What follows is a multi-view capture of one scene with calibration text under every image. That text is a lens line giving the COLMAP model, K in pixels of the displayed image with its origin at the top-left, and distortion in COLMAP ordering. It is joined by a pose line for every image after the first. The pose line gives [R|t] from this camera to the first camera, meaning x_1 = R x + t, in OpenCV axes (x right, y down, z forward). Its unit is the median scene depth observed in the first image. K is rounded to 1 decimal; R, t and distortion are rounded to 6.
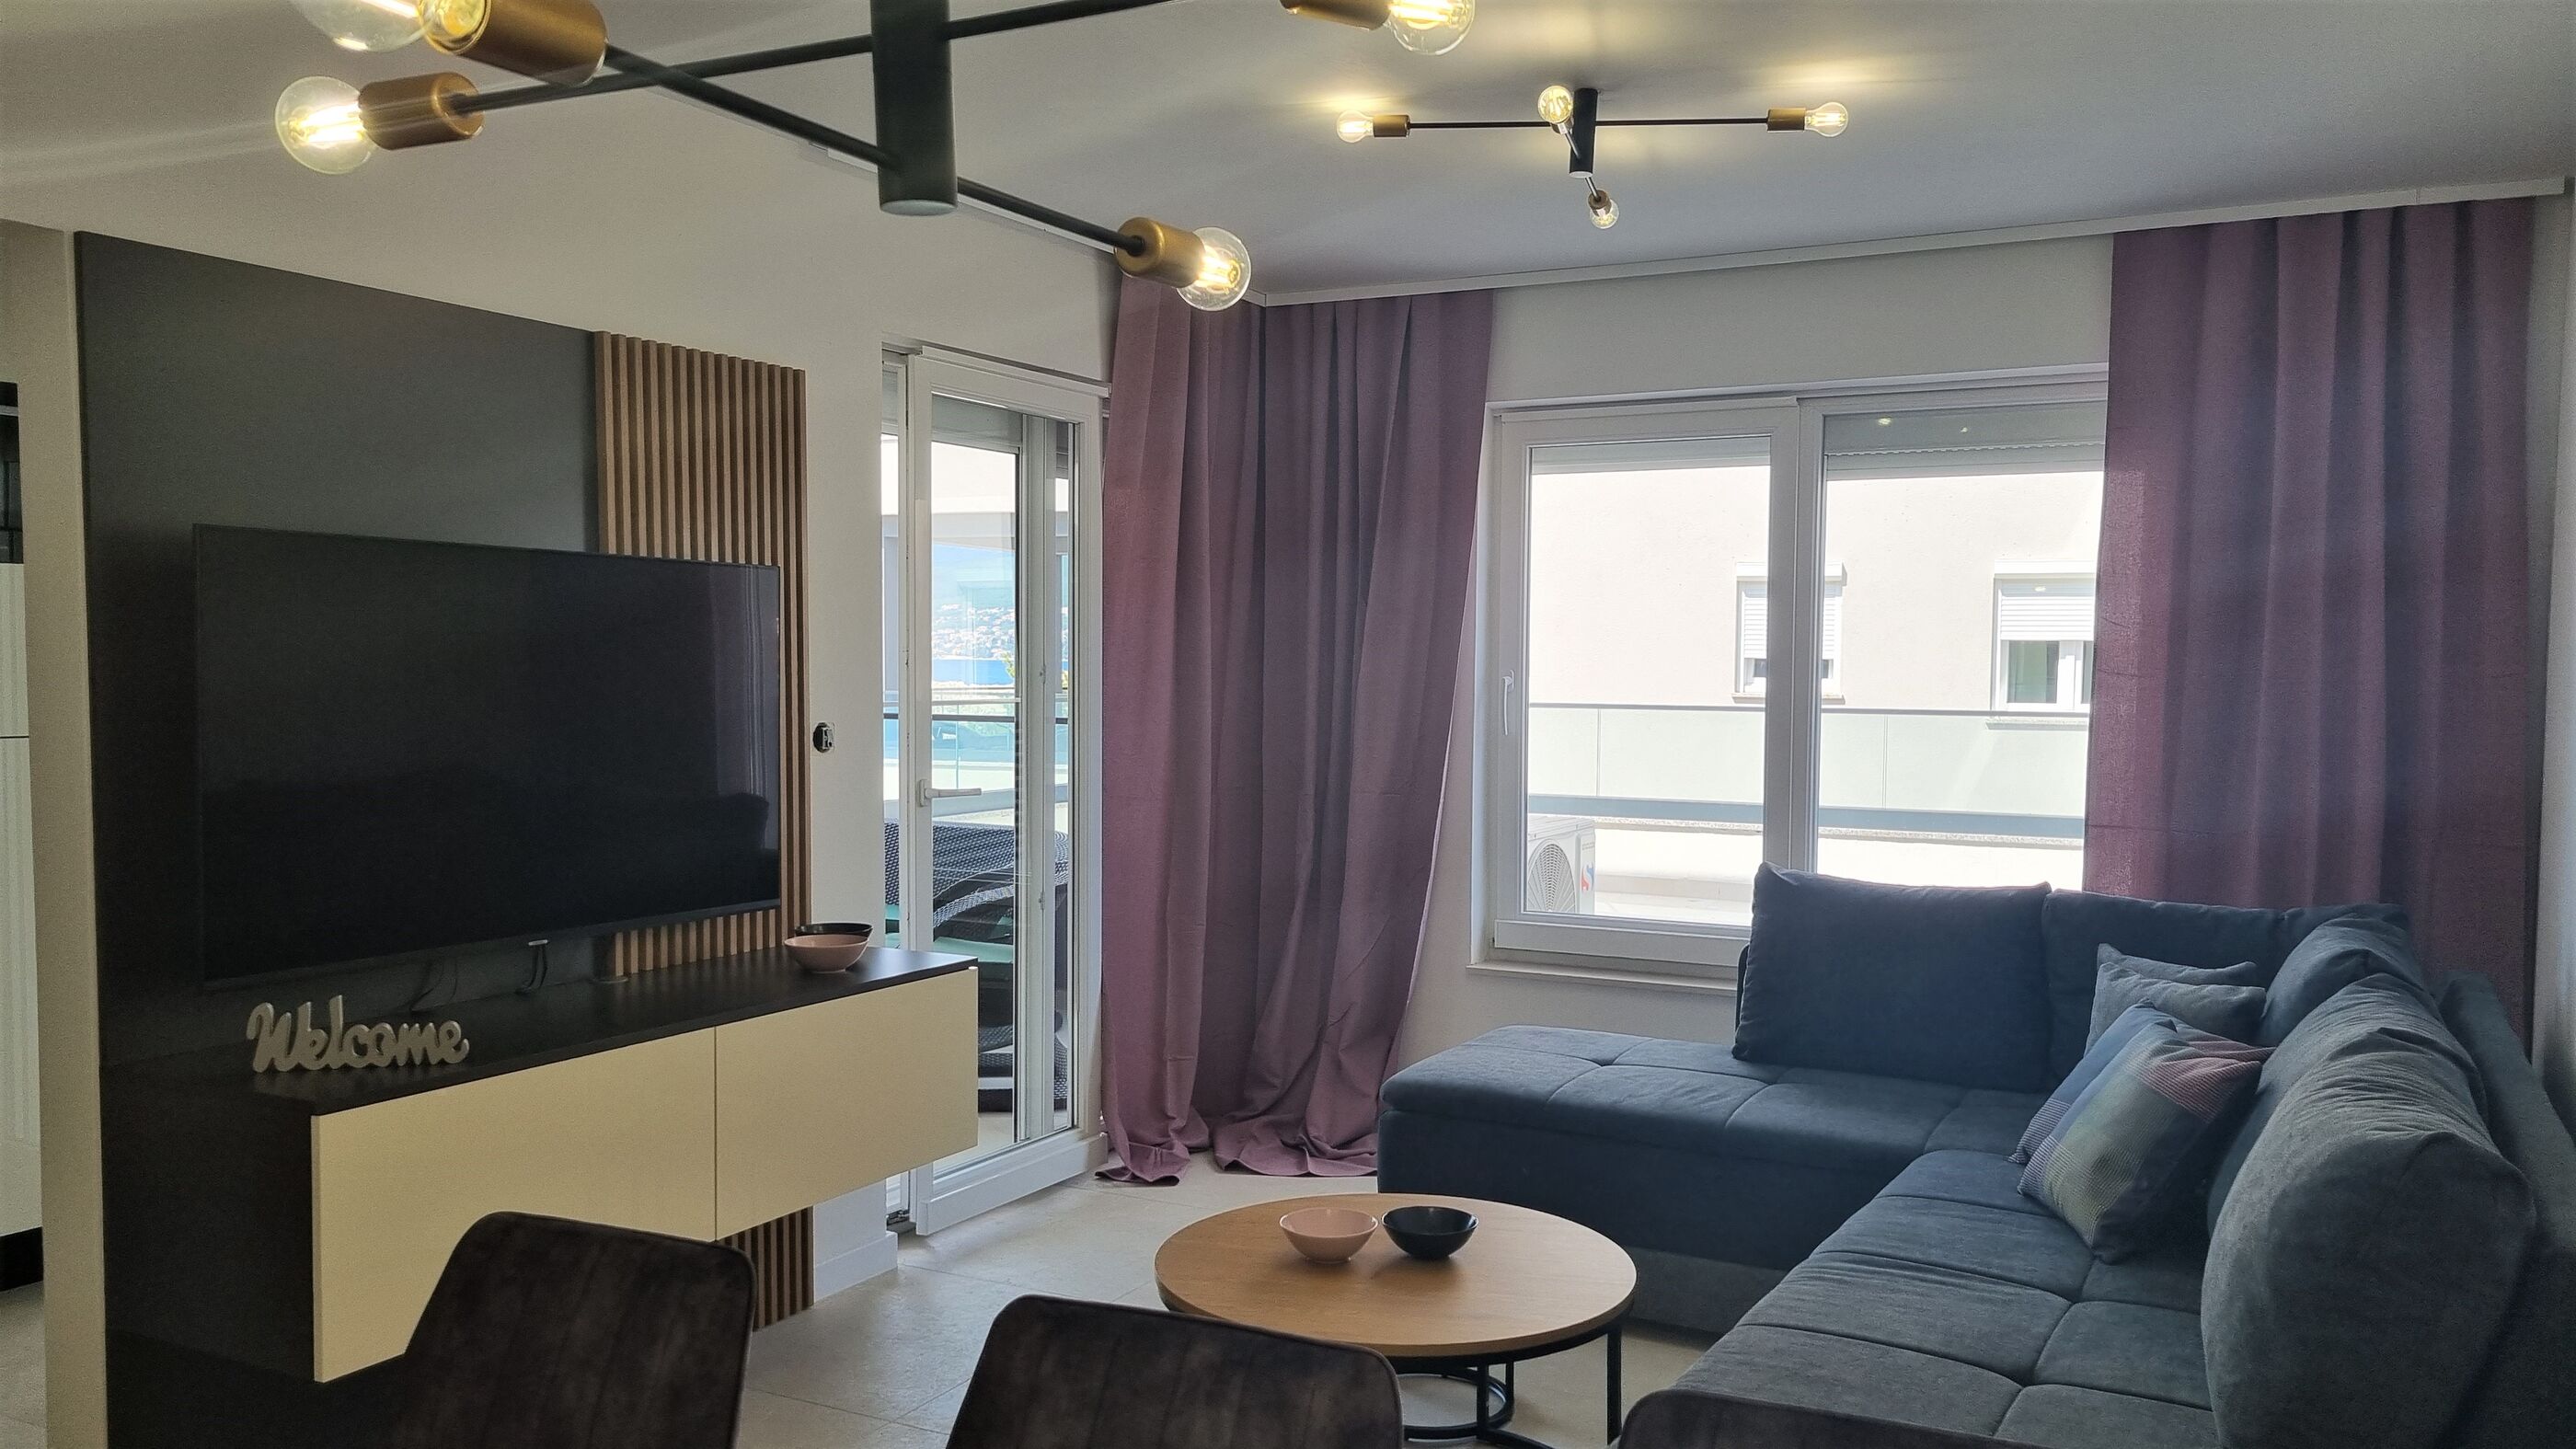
lens RADIAL K [[1912.0, 0, 1286.0], [0, 1912.0, 742.8], [0, 0, 1]] dist [0.060076, -0.040327]
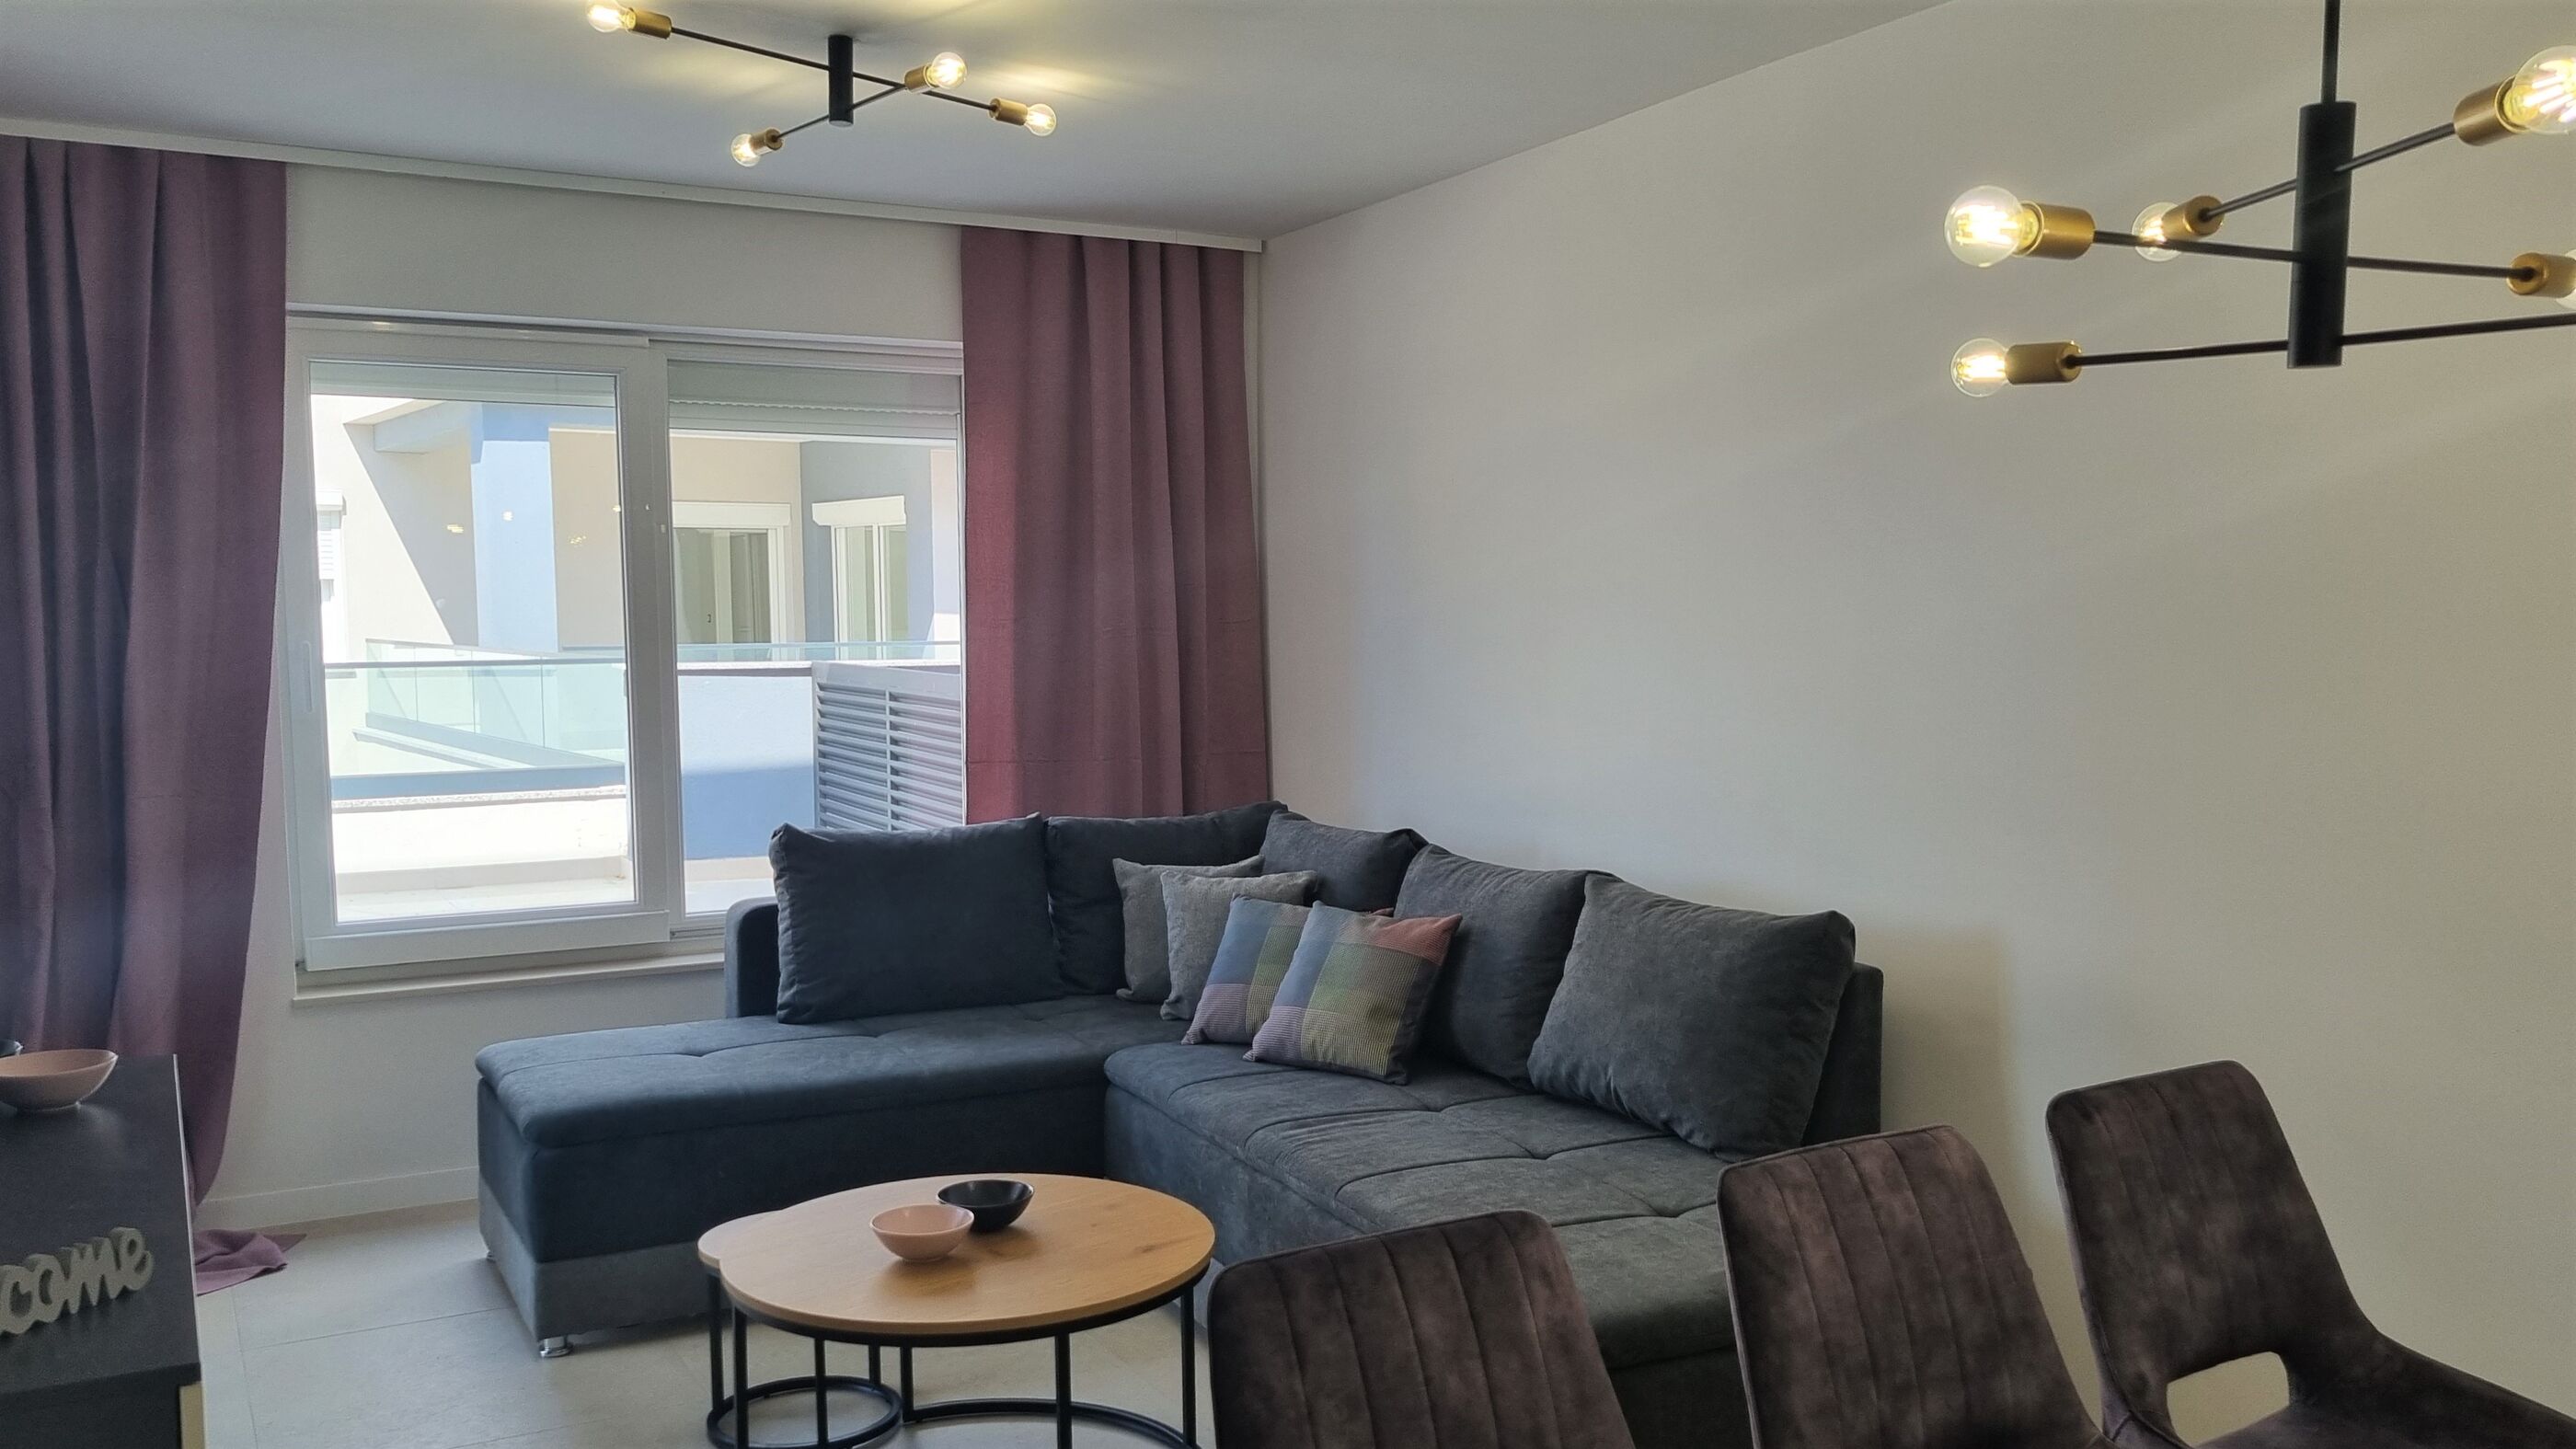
lens RADIAL K [[2162.5, 0, 1288.0], [0, 2162.5, 724.5], [0, 0, 1]] dist [0.004628, -0.004467]
pose [[0.545513, -0.061862, 0.835816, -0.628316], [0.044897, 0.997997, 0.044563, -0.030717], [-0.836899, 0.013216, 0.547198, 0.208856]]
